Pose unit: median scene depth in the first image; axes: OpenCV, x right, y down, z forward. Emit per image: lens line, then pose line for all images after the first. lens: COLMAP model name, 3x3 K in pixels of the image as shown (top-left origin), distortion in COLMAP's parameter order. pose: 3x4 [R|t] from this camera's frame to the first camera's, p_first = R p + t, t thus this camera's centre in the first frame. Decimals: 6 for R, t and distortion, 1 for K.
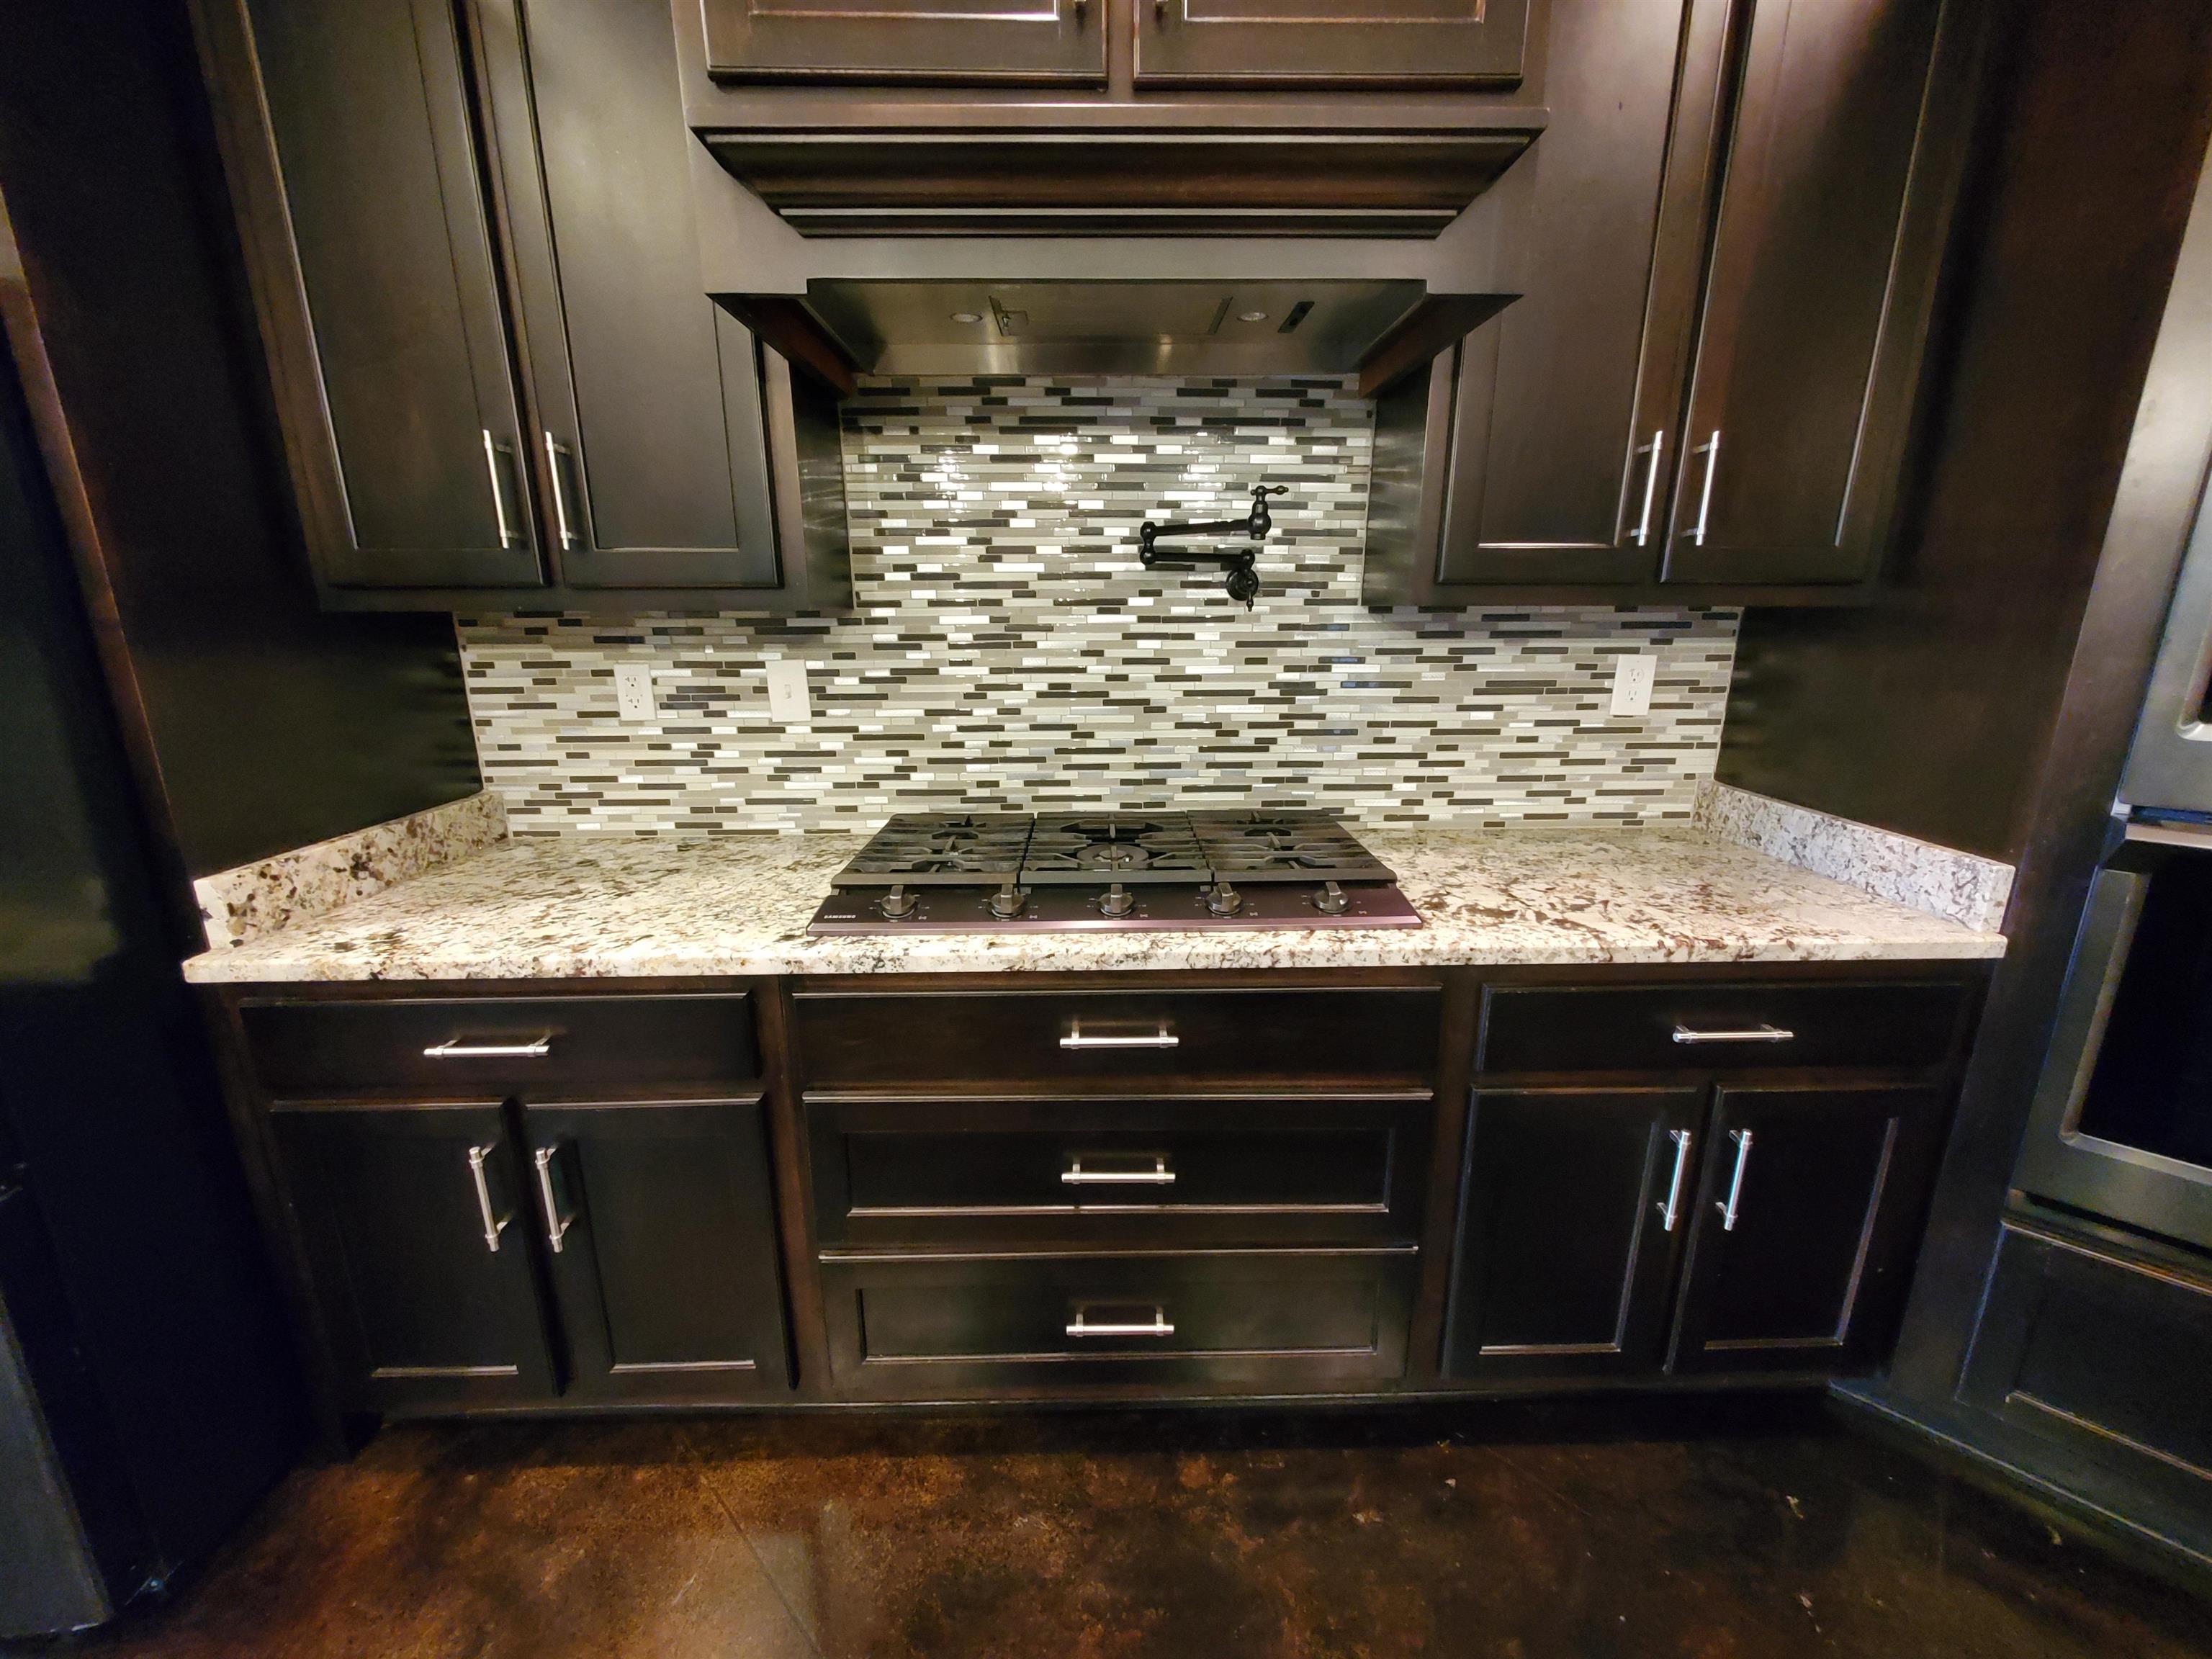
lens RADIAL K [[874.8, 0, 1111.6], [0, 874.8, 833.9], [0, 0, 1]] dist [-0.000458, -0.000788]
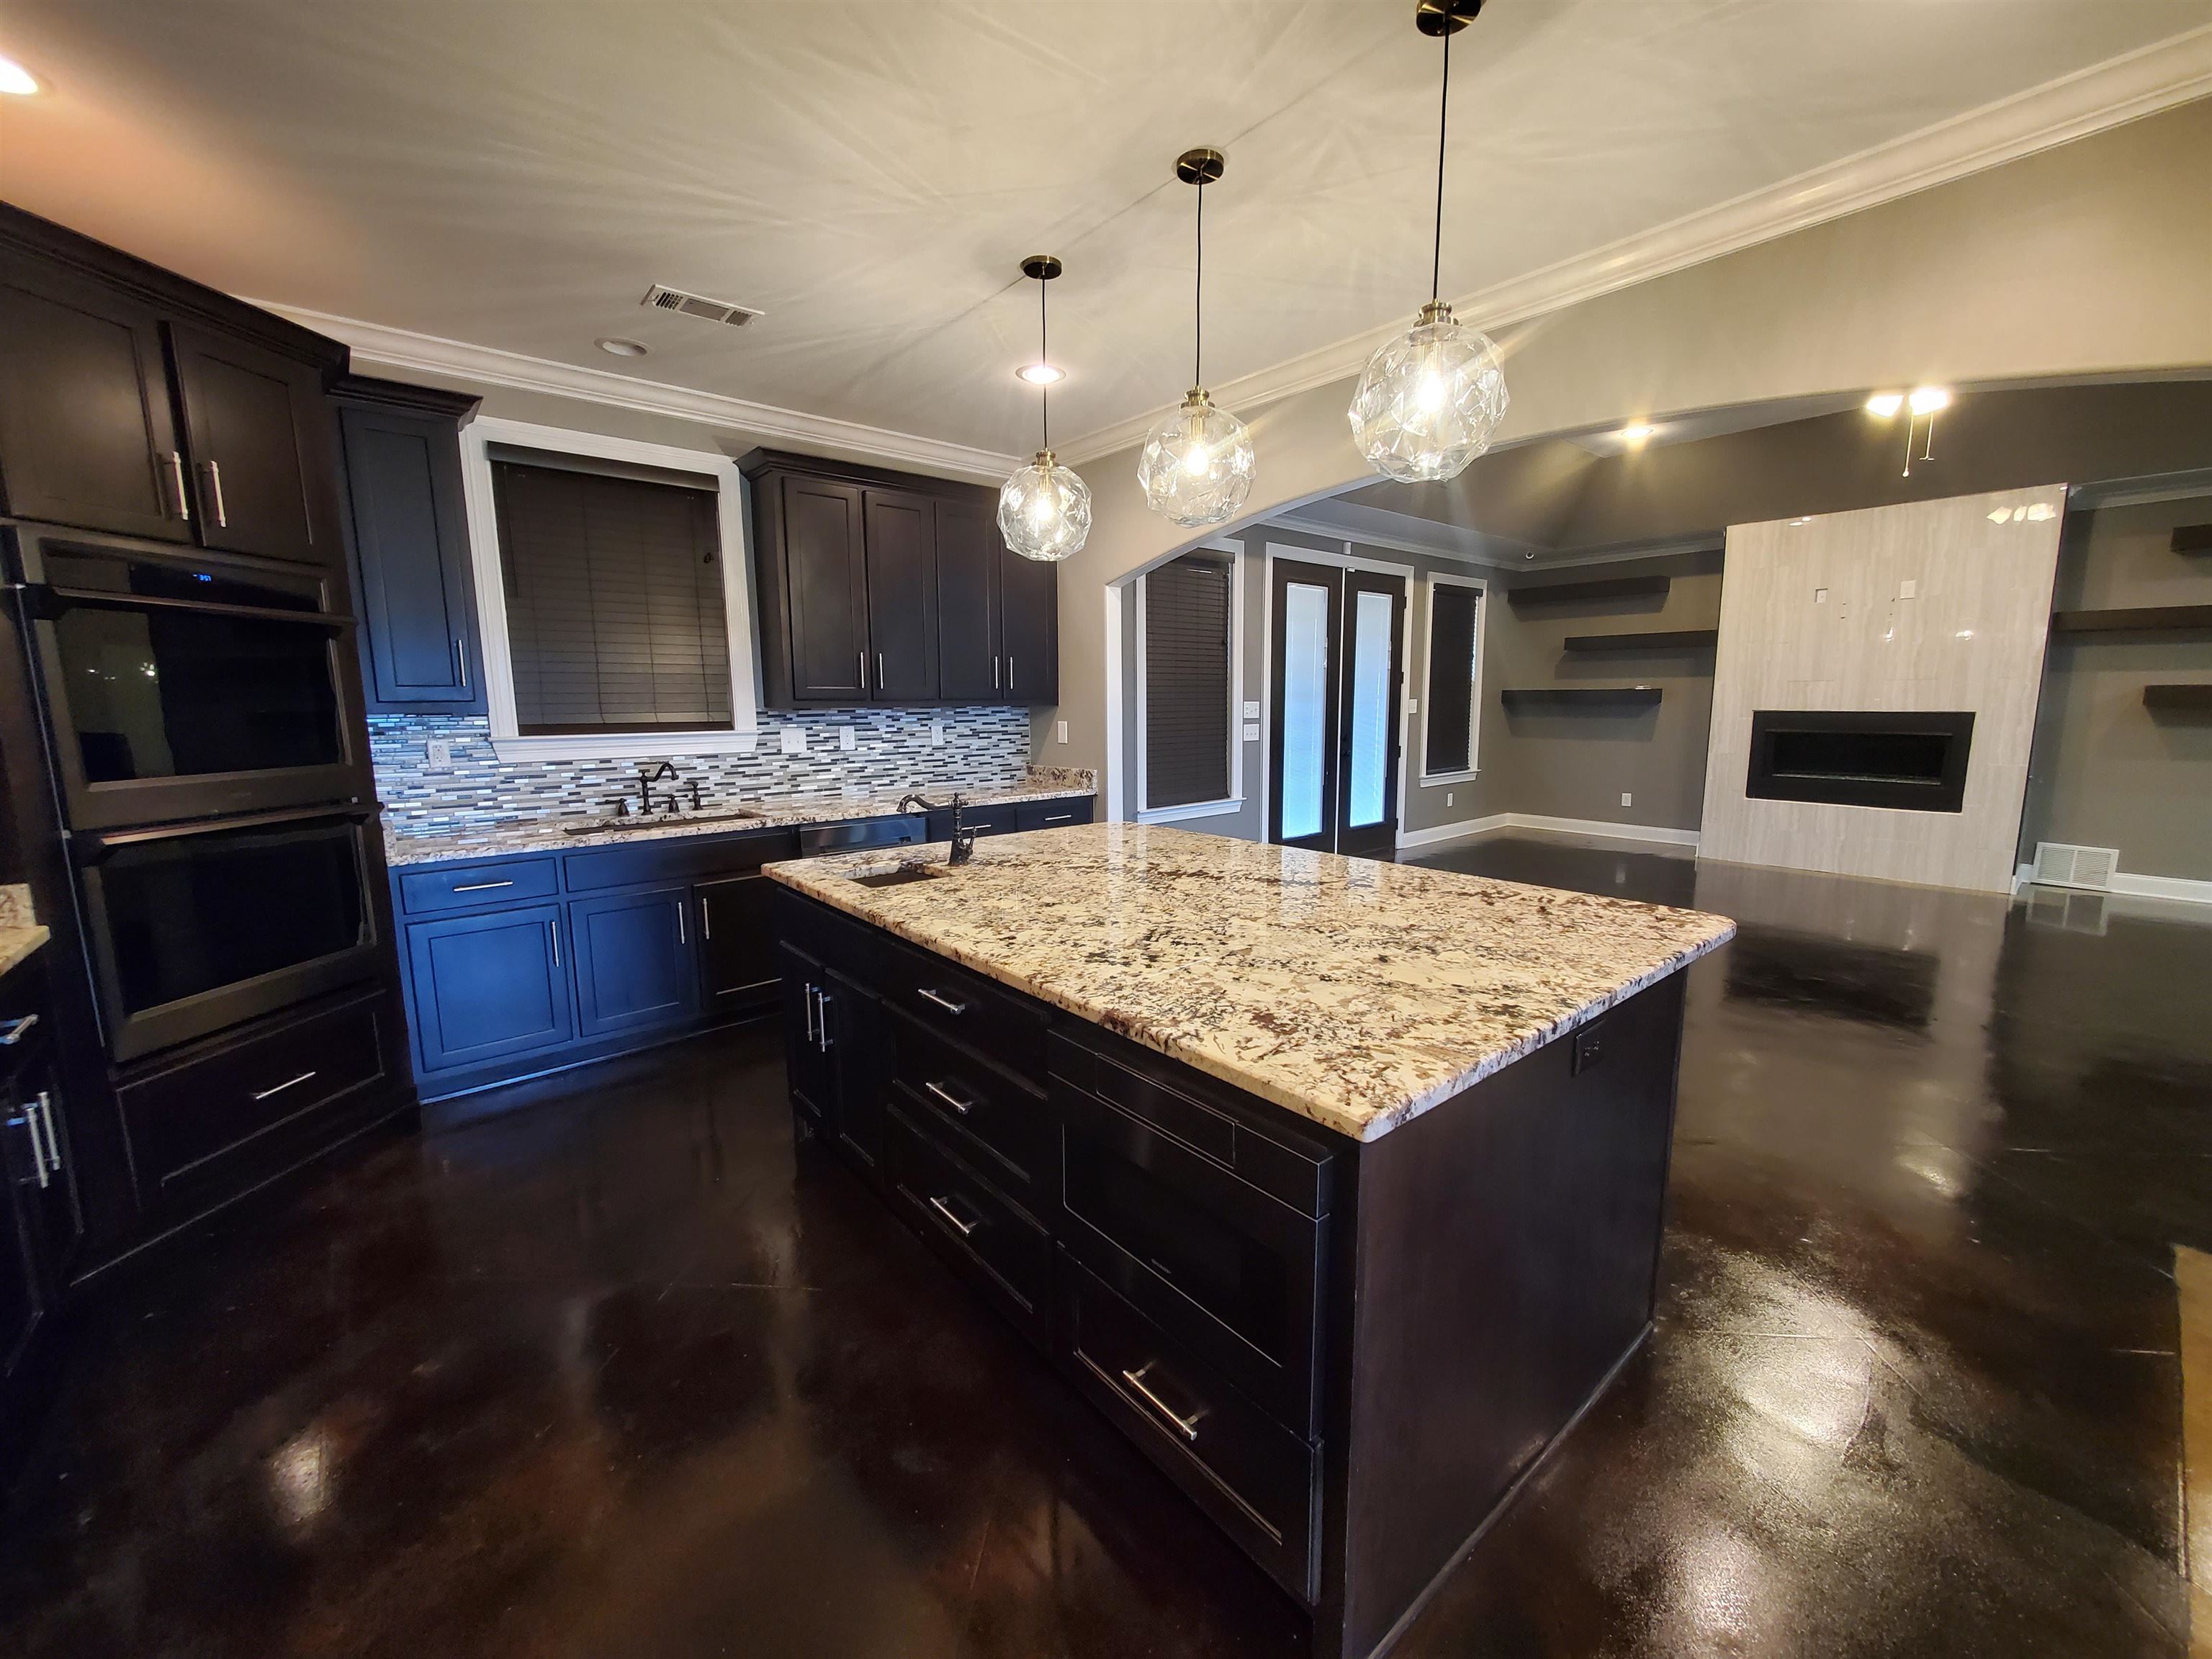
lens RADIAL K [[874.8, 0, 1111.8], [0, 874.8, 831.5], [0, 0, 1]] dist [-0.000458, -0.000788]
pose [[-0.634047, -0.112386, 0.765084, -1.023620], [0.200026, 0.931874, 0.302654, -0.098057], [-0.746977, 0.344934, -0.568372, 0.271852]]
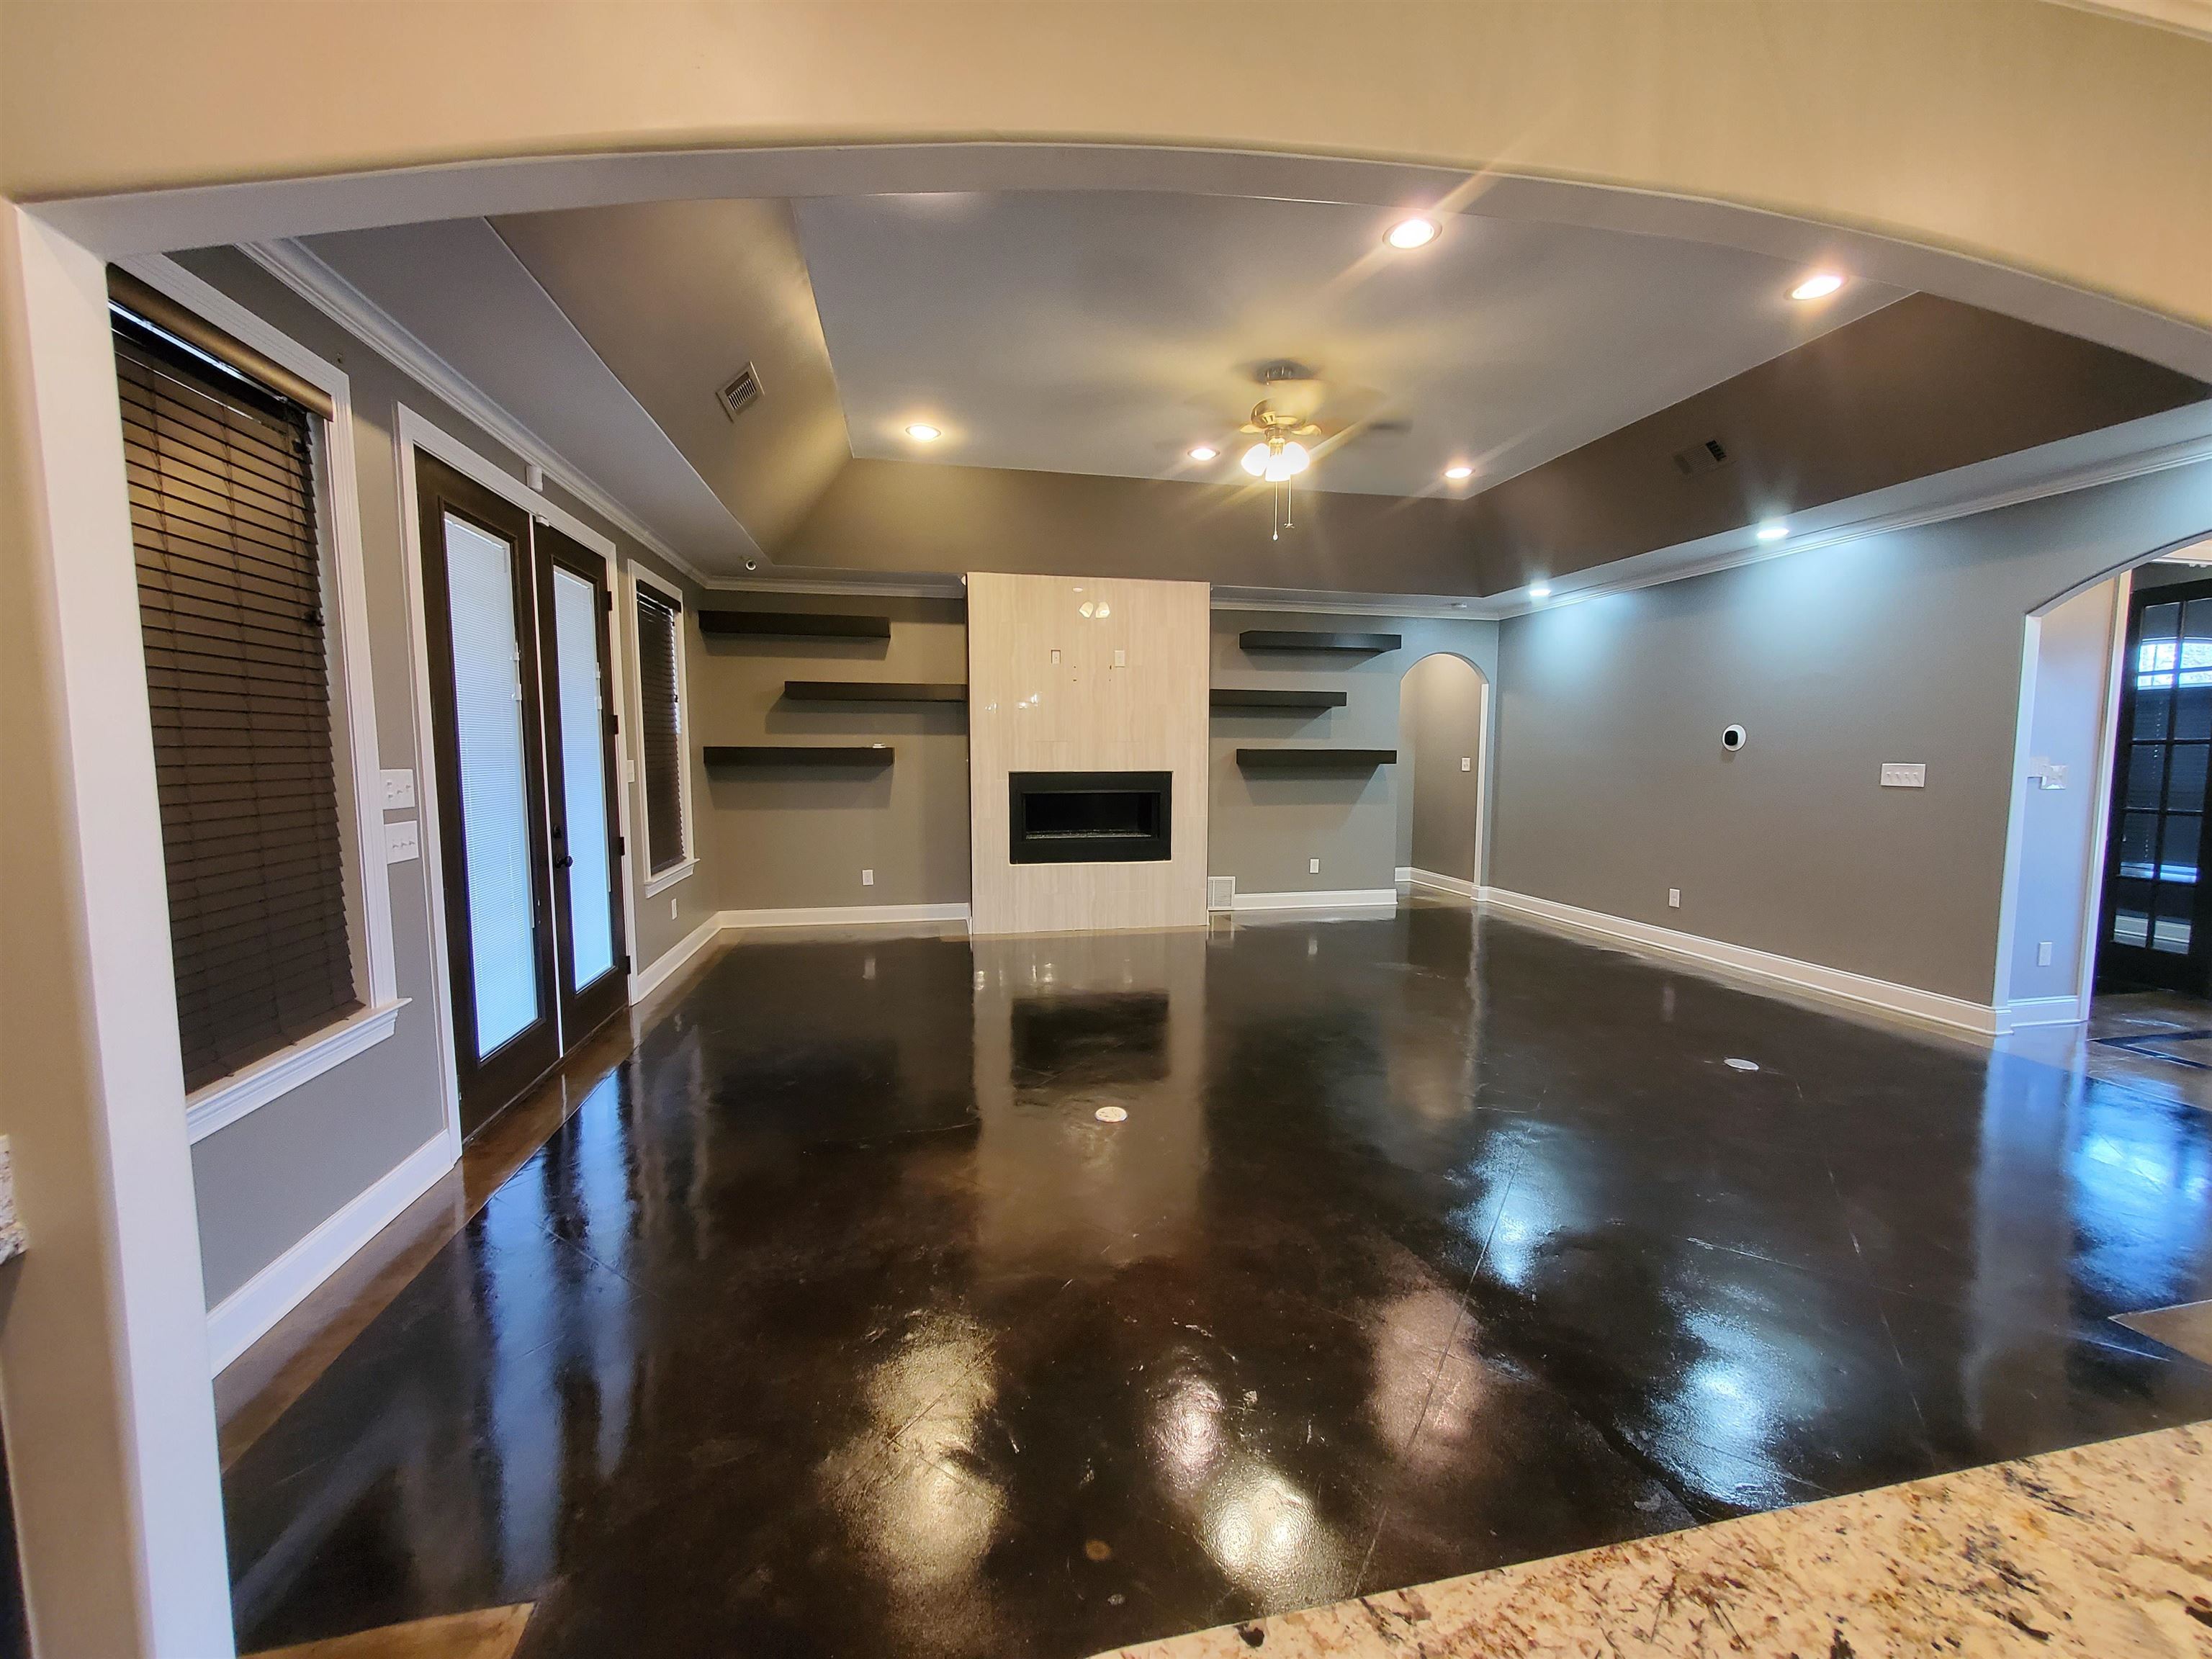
lens RADIAL K [[874.8, 0, 1115.9], [0, 874.8, 830.4], [0, 0, 1]] dist [-0.000458, -0.000788]
pose [[-0.980223, 0.016855, -0.197178, 0.536779], [-0.050730, 0.941672, 0.332686, 0.144699], [0.191284, 0.336109, -0.922194, -0.735577]]
